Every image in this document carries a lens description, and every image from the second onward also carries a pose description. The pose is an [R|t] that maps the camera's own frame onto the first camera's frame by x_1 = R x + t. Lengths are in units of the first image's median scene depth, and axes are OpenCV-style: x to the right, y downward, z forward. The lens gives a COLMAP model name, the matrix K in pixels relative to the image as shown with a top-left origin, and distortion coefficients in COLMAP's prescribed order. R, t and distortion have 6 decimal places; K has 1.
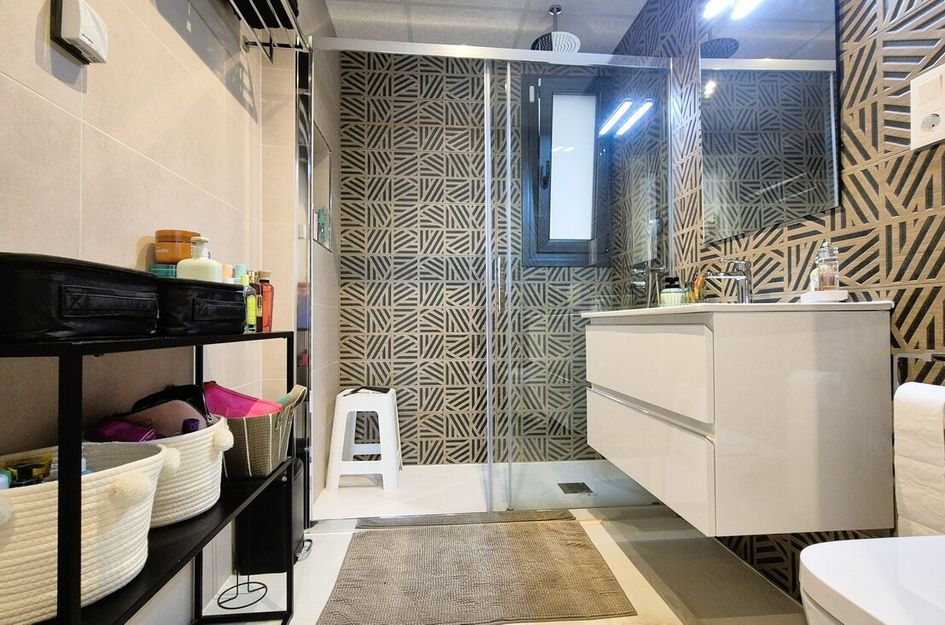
lens RADIAL K [[459.4, 0, 477.9], [0, 459.4, 317.3], [0, 0, 1]] dist [-0.000747, 0.000252]
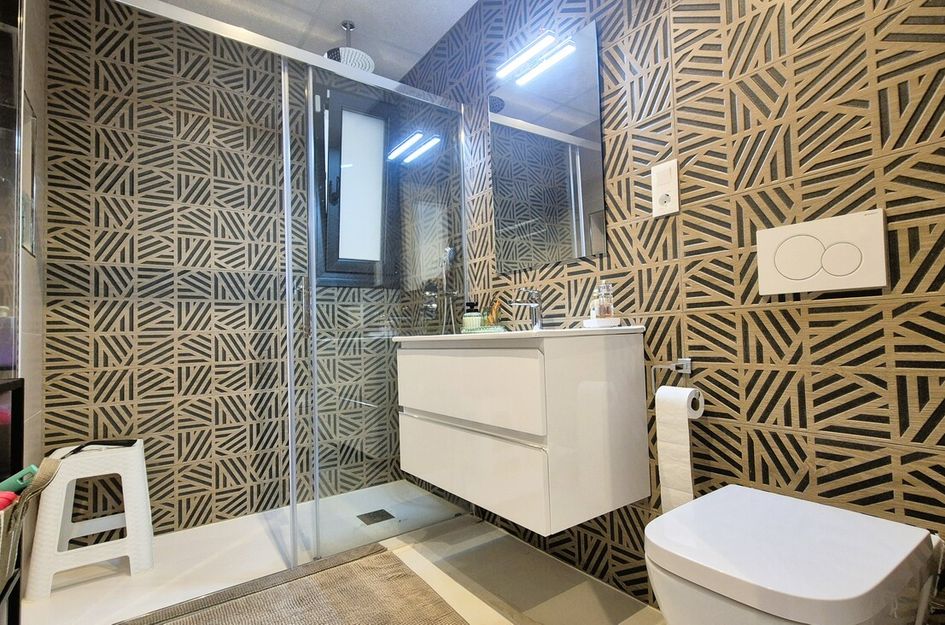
lens RADIAL K [[459.4, 0, 477.9], [0, 459.4, 317.3], [0, 0, 1]] dist [-0.000747, 0.000252]
pose [[0.856824, -0.002044, 0.515605, -0.092370], [0.020555, 0.999333, -0.030195, -0.013095], [-0.515200, 0.036470, 0.856294, 0.040399]]
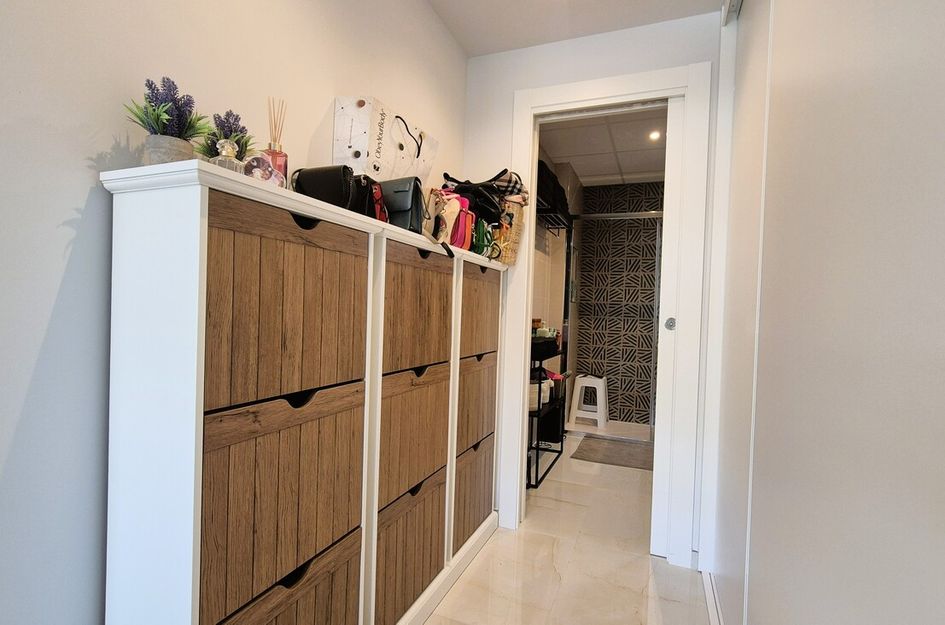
lens RADIAL K [[459.4, 0, 477.9], [0, 459.4, 317.3], [0, 0, 1]] dist [-0.000747, 0.000252]
pose [[0.888507, 0.042785, -0.456865, 0.186246], [-0.033730, 0.999040, 0.027962, -0.113103], [0.457623, -0.009434, 0.889097, -0.839181]]
